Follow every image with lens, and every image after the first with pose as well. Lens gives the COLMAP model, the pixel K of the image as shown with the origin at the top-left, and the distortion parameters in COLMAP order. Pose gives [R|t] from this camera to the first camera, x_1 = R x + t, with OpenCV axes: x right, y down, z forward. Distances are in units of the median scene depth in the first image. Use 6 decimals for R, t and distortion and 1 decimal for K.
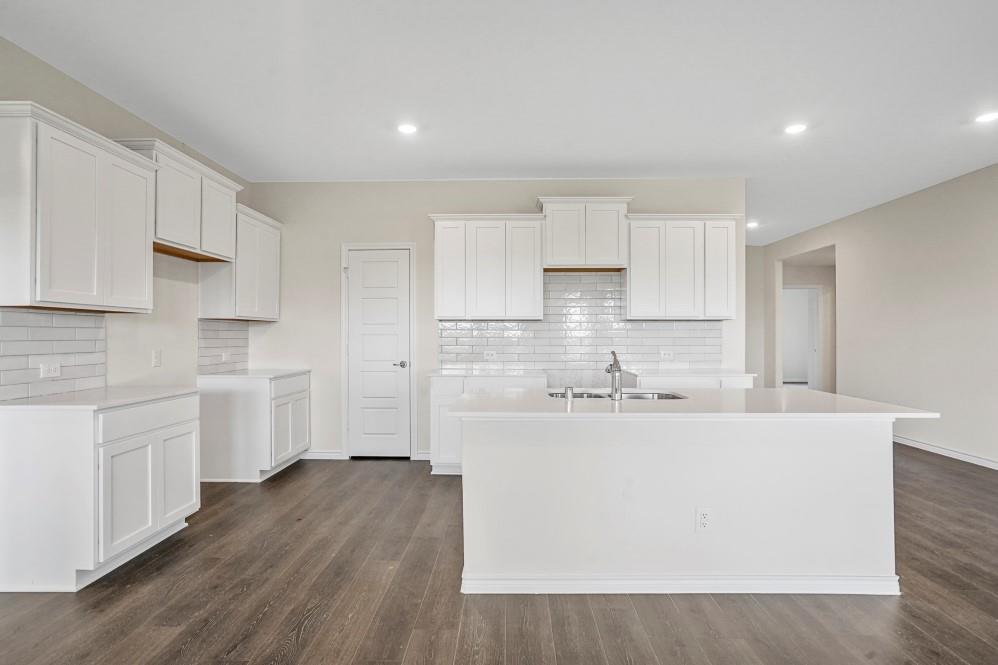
lens RADIAL K [[520.6, 0, 499.0], [0, 520.6, 332.5], [0, 0, 1]] dist [-0.015342, 0.001006]
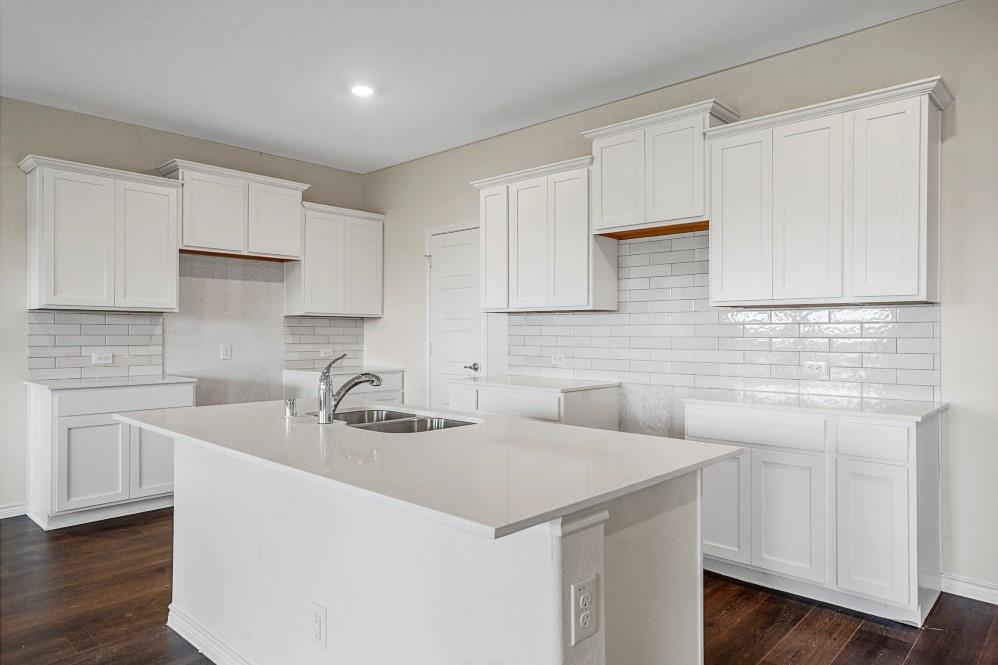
lens RADIAL K [[627.1, 0, 499.0], [0, 627.1, 332.5], [0, 0, 1]] dist [-0.005735, 0.001134]
pose [[0.747307, 0.002386, -0.664475, 0.586329], [0.000341, 0.999992, 0.003975, 0.002304], [0.664479, -0.003197, 0.747300, 0.324602]]
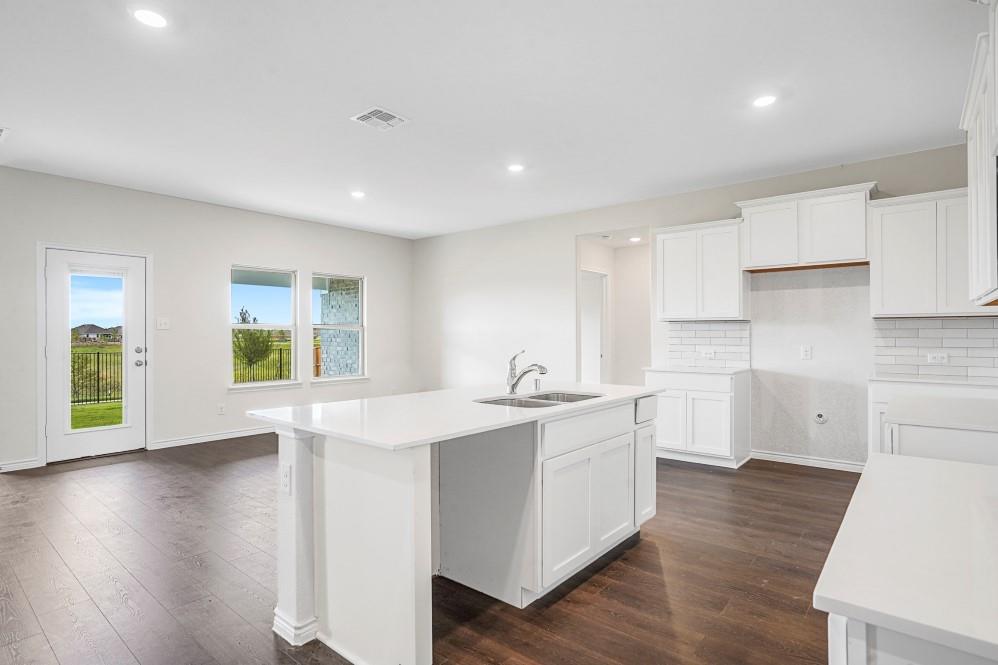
lens RADIAL K [[510.6, 0, 499.0], [0, 510.6, 332.5], [0, 0, 1]] dist [-0.028420, -0.000333]
pose [[-0.623068, -0.002106, -0.782165, 0.669389], [0.006626, 0.999946, -0.007971, 0.004524], [0.782139, -0.010149, -0.623021, 1.015662]]
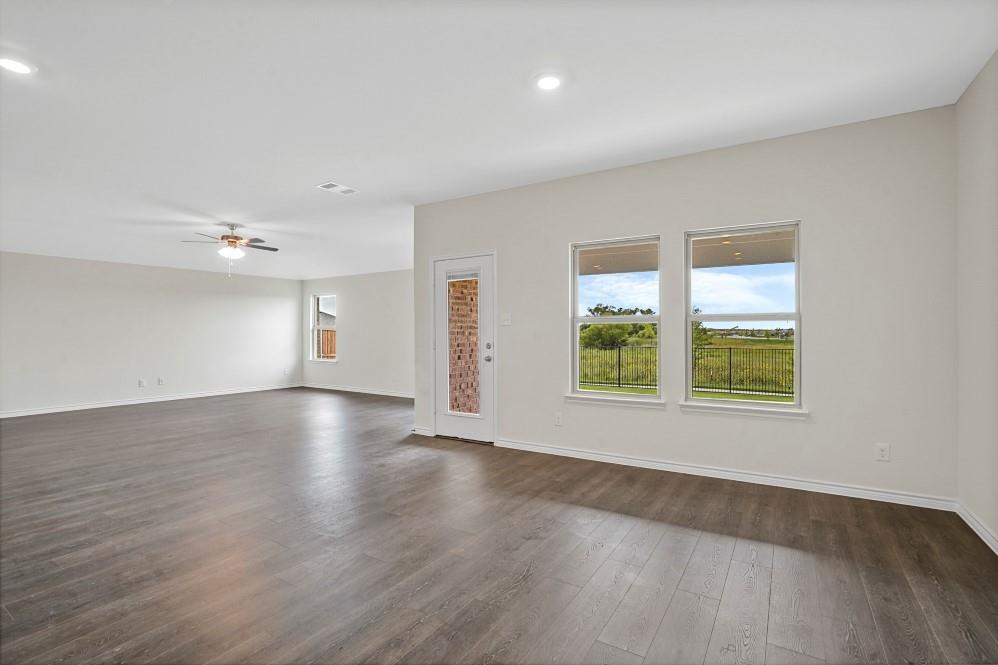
lens RADIAL K [[467.2, 0, 499.0], [0, 467.2, 332.5], [0, 0, 1]] dist [-0.049372, 0.014846]
pose [[-0.854299, 0.002541, 0.519776, -0.353537], [-0.001515, 0.999972, -0.007379, 0.007073], [-0.519780, -0.007091, -0.854271, 0.554618]]
